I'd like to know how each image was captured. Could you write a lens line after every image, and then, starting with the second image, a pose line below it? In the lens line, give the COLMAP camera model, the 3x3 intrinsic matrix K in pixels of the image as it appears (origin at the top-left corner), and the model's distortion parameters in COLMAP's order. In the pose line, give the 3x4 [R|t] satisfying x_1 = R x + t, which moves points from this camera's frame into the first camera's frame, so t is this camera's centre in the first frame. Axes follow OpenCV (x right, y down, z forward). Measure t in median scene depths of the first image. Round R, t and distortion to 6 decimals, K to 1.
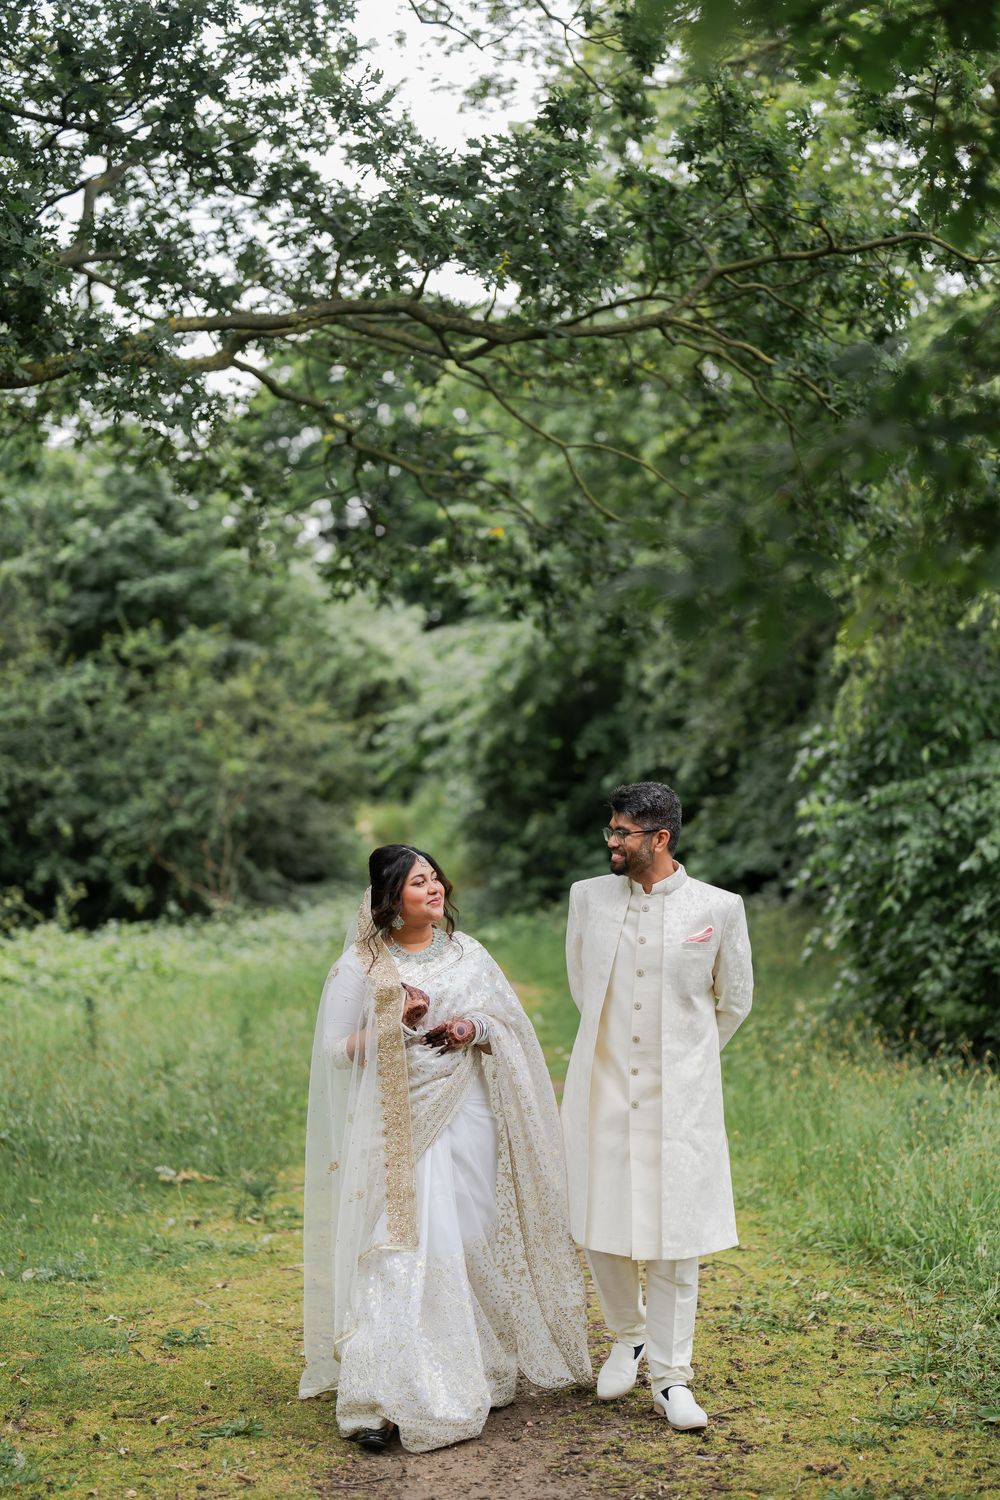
lens RADIAL K [[2192.2, 0, 500.0], [0, 2192.2, 750.0], [0, 0, 1]] dist [0.002424, 0.044040]
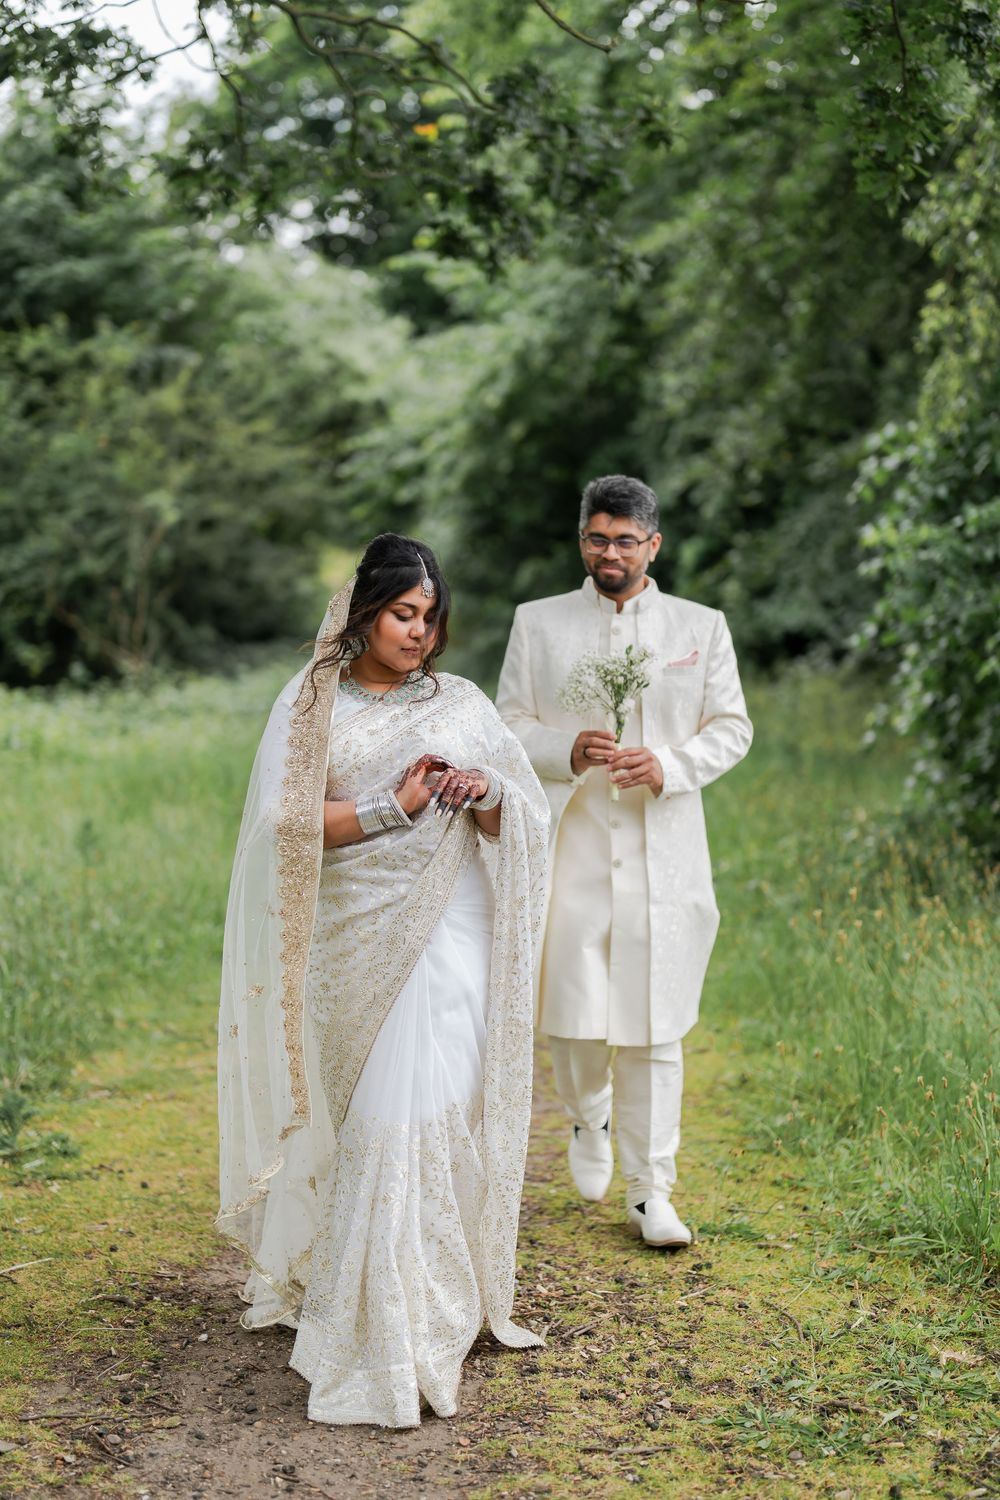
lens RADIAL K [[2192.2, 0, 500.0], [0, 2192.2, 750.0], [0, 0, 1]] dist [0.002424, 0.044040]
pose [[0.999797, 0.007614, -0.018657, 0.021661], [-0.005610, 0.994431, 0.105240, 0.014273], [0.019355, -0.105114, 0.994272, 0.189655]]
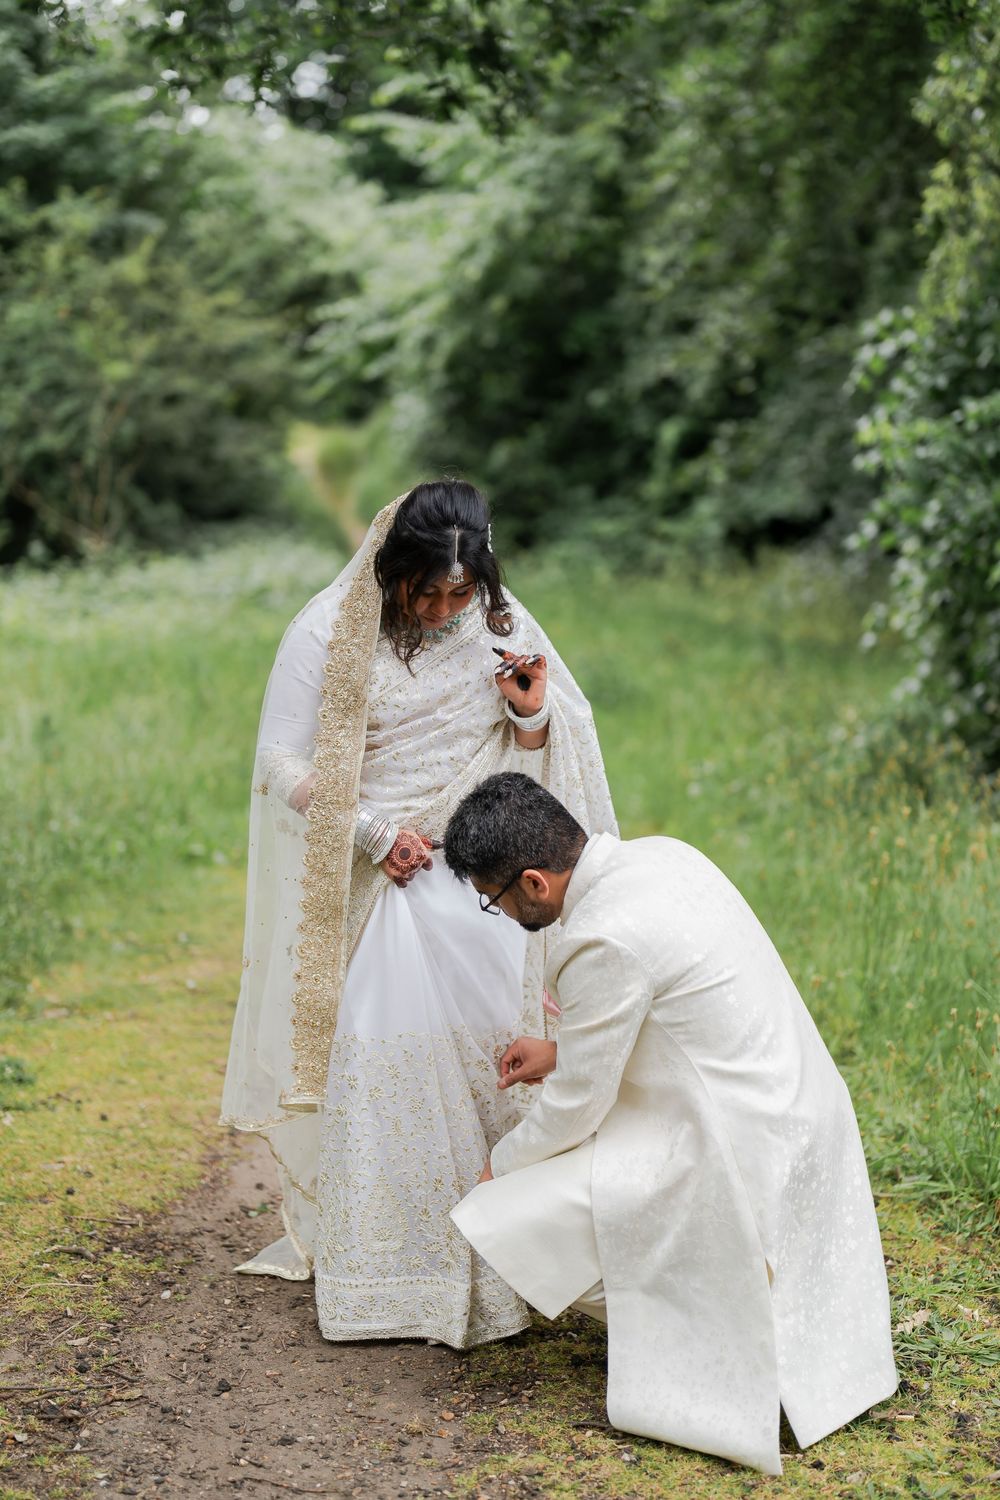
lens RADIAL K [[2170.6, 0, 527.0], [0, 2170.6, 687.7], [0, 0, 1]] dist [0.022827, -0.036080]
pose [[0.999826, 0.014541, 0.011662, 0.017427], [-0.016017, 0.990222, 0.138580, 0.009649], [-0.009533, -0.138743, 0.990283, 0.216217]]
